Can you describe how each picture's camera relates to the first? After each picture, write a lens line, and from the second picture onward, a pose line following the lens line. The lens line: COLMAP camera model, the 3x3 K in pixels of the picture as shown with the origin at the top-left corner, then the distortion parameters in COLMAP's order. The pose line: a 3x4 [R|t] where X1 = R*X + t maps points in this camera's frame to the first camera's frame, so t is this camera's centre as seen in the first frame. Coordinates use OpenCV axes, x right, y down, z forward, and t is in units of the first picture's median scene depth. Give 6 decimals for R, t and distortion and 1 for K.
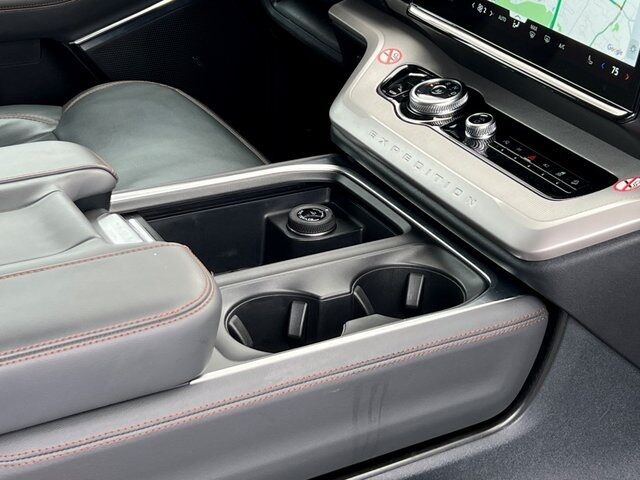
lens RADIAL K [[1185.5, 0, 320.0], [0, 1185.5, 240.0], [0, 0, 1]] dist [0.024174, 0.033815]
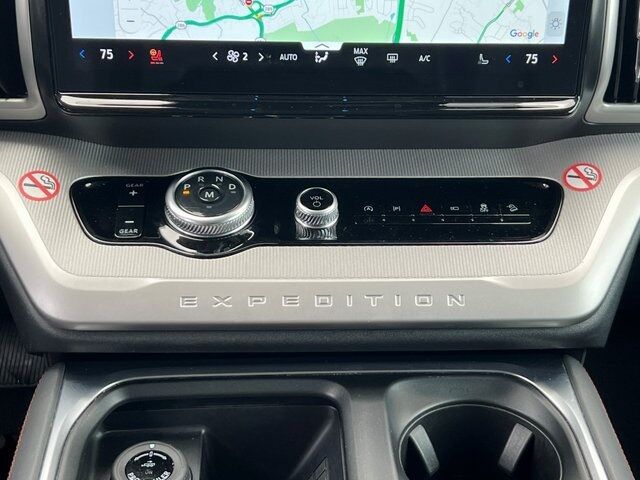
lens RADIAL K [[1041.8, 0, 320.0], [0, 1041.8, 240.0], [0, 0, 1]] dist [0.132746, -0.156512]
pose [[0.438158, -0.499220, 0.747527, -0.364051], [0.403891, 0.852268, 0.332431, -0.307308], [-0.803050, 0.156262, 0.575059, 0.692063]]
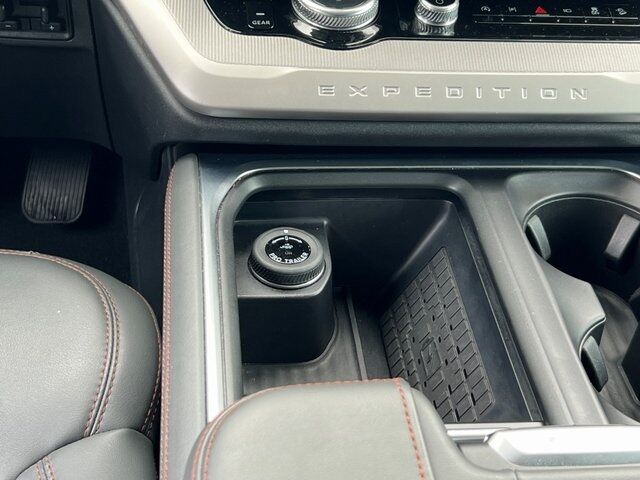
lens RADIAL K [[1041.8, 0, 320.0], [0, 1041.8, 240.0], [0, 0, 1]] dist [0.132746, -0.156512]
pose [[0.388485, -0.568521, 0.725165, -0.468898], [0.368678, 0.817141, 0.443121, -0.310933], [-0.844486, 0.095206, 0.527048, 0.792860]]
